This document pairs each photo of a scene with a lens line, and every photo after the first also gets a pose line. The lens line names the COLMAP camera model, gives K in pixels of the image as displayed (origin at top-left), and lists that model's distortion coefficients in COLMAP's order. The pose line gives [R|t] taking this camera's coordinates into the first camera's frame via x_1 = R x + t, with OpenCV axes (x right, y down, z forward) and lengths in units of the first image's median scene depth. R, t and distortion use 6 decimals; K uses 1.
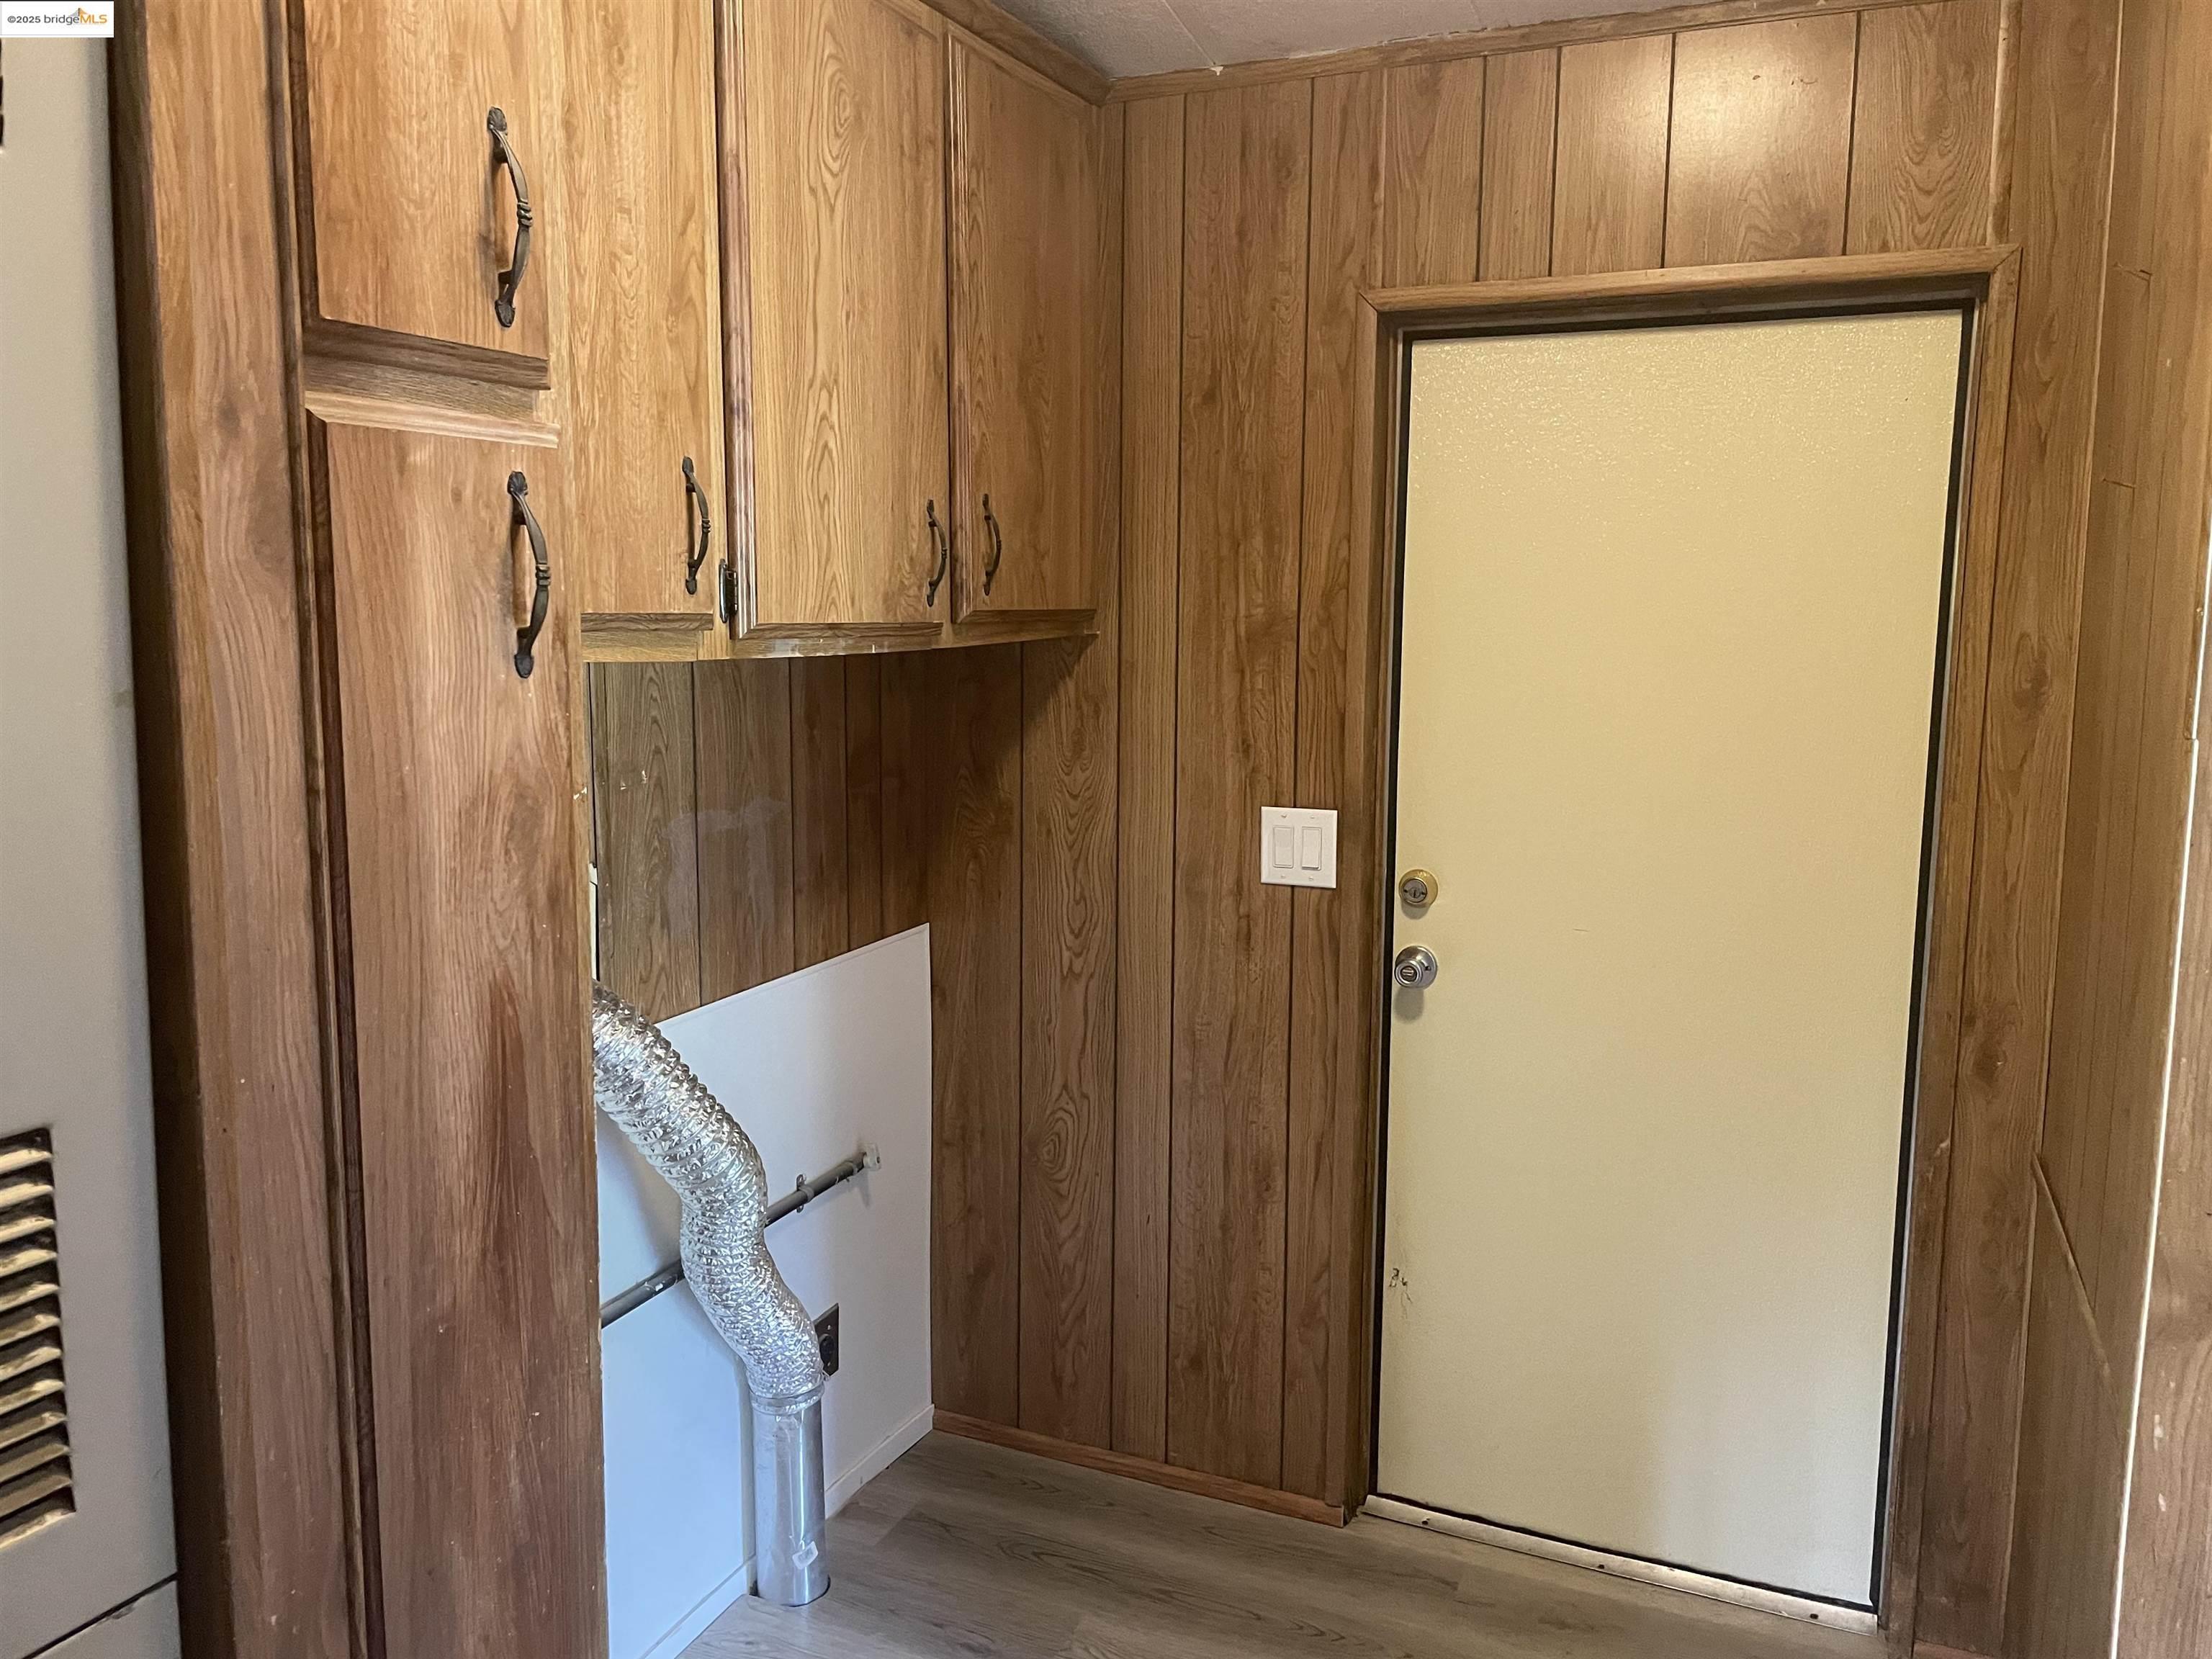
lens RADIAL K [[1675.9, 0, 1111.4], [0, 1675.9, 821.9], [0, 0, 1]] dist [0.033470, -0.004300]
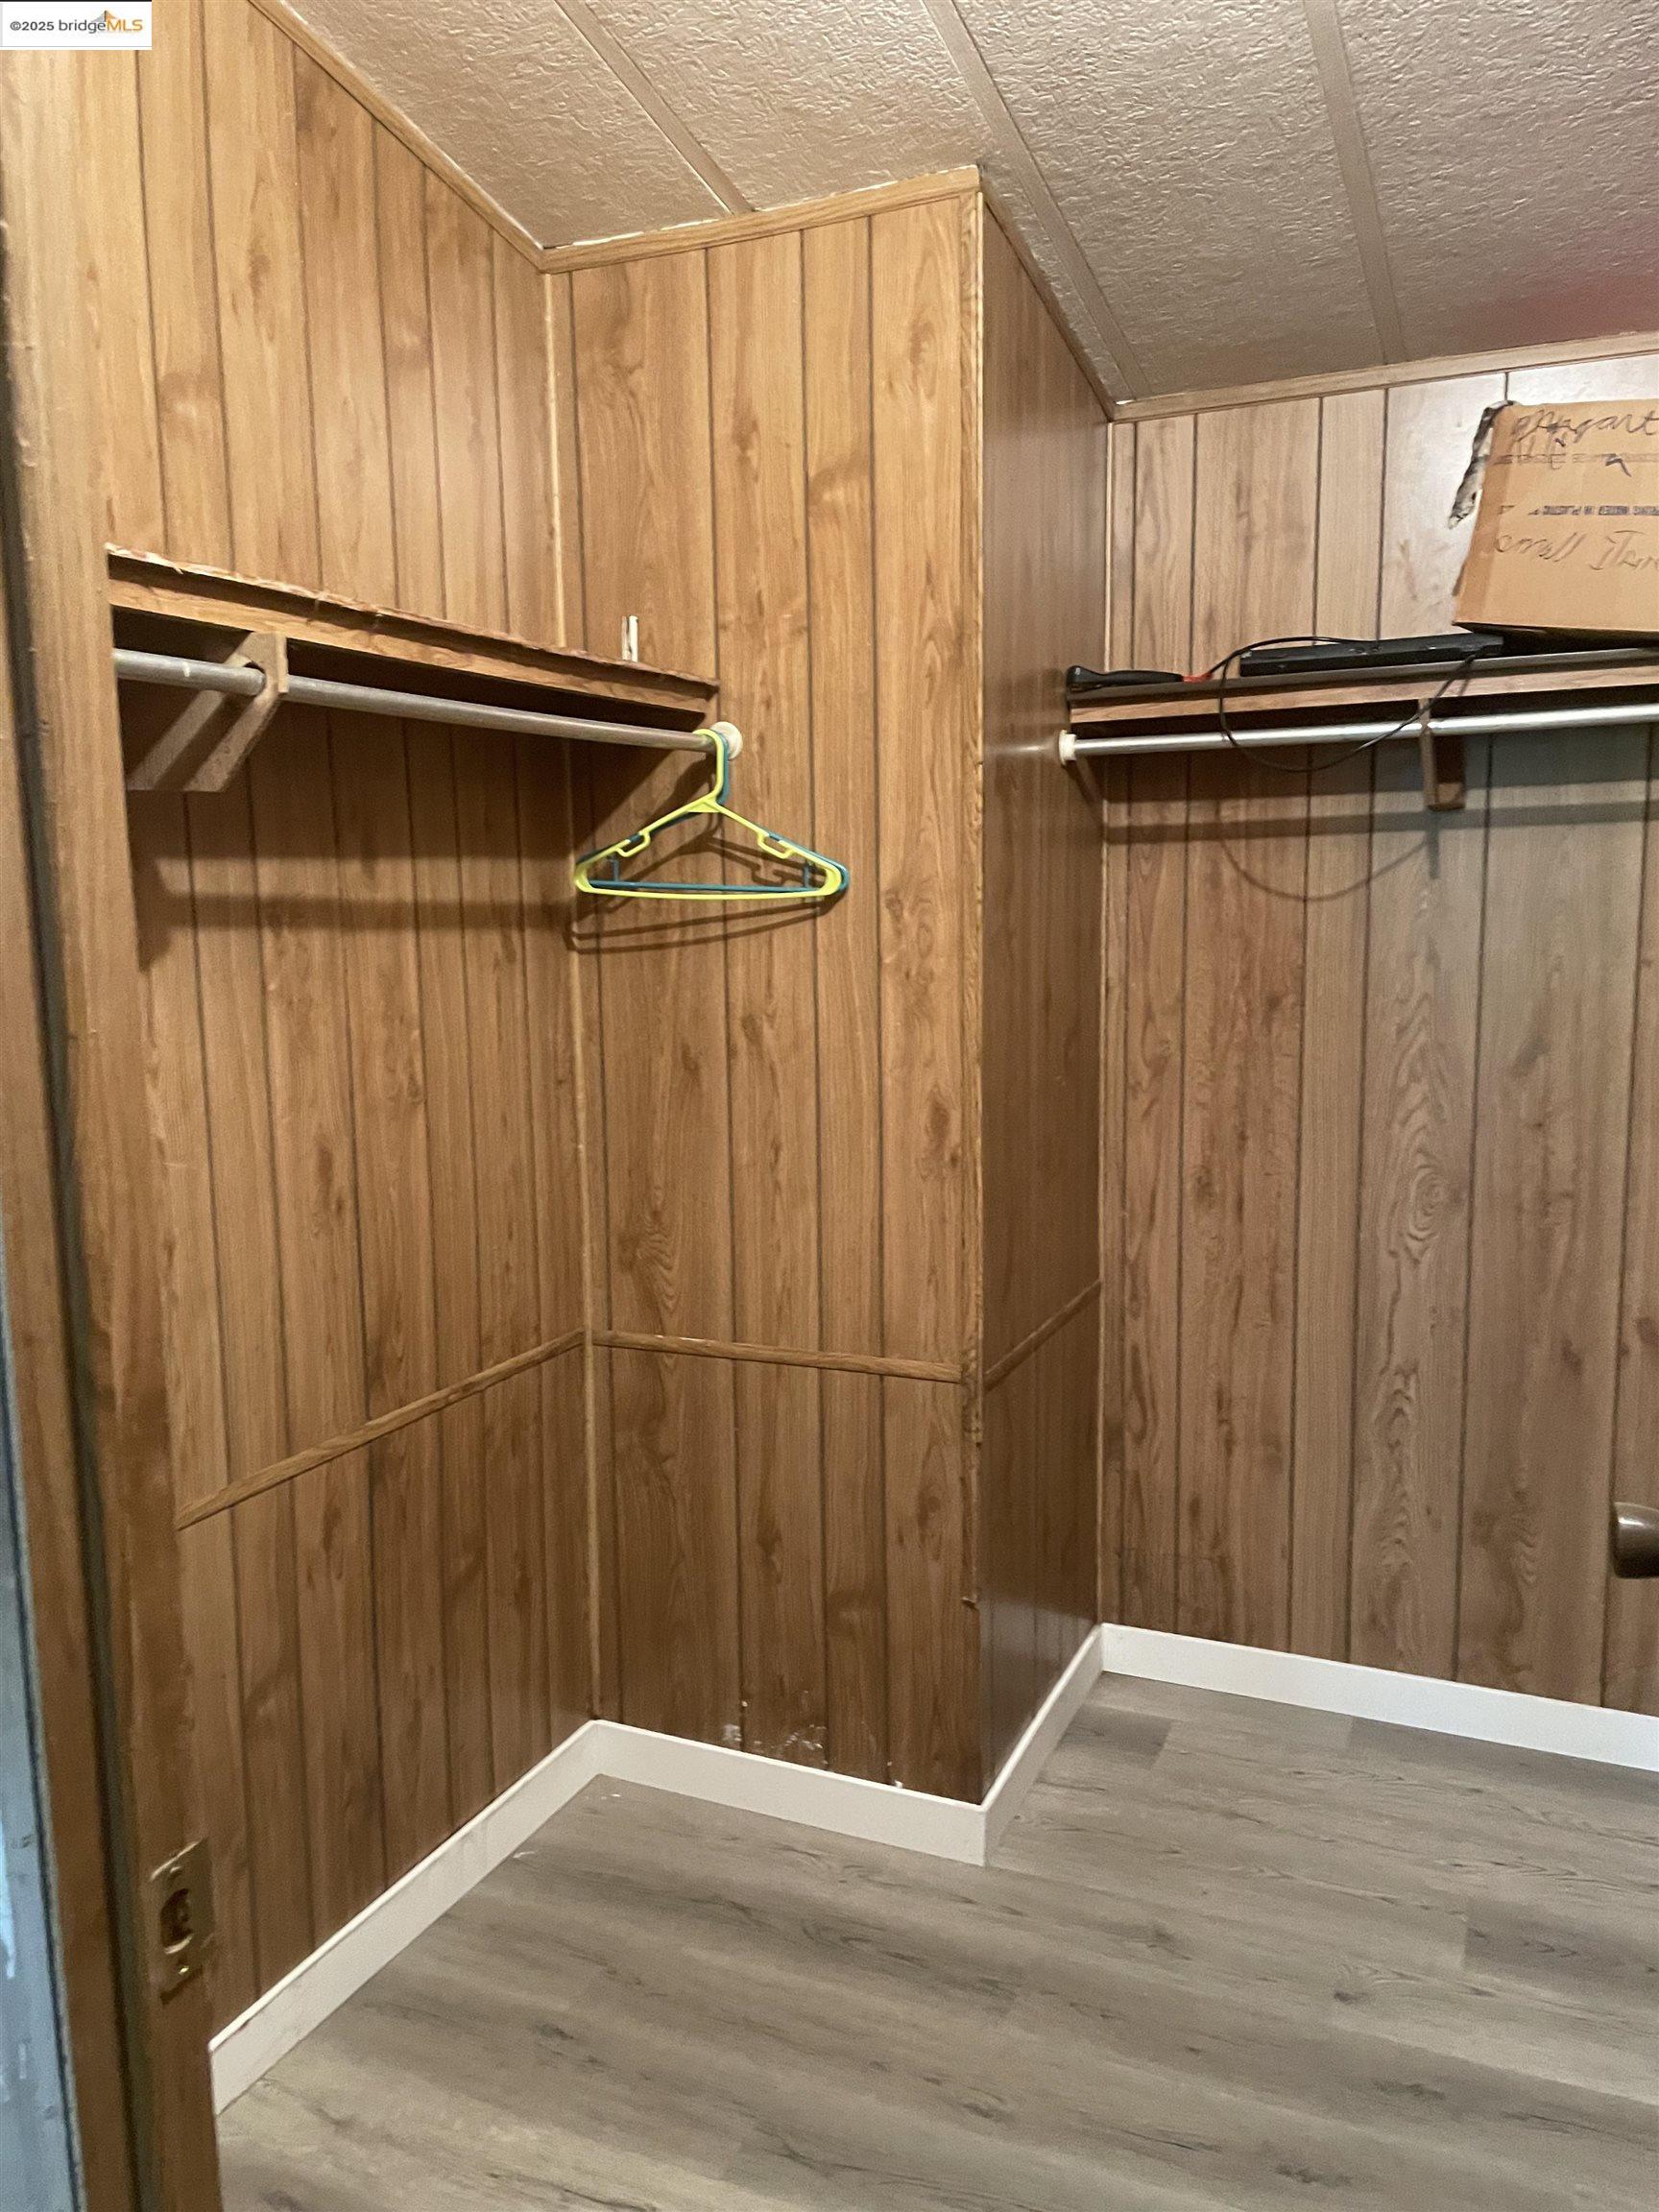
lens RADIAL K [[1675.9, 0, 832.1], [0, 1675.9, 1110.5], [0, 0, 1]] dist [0.033470, -0.004300]
pose [[0.004747, 0.128147, -0.991744, 1.326309], [-0.119342, 0.984740, 0.126671, -0.636699], [0.992842, 0.117756, 0.019968, 0.447860]]
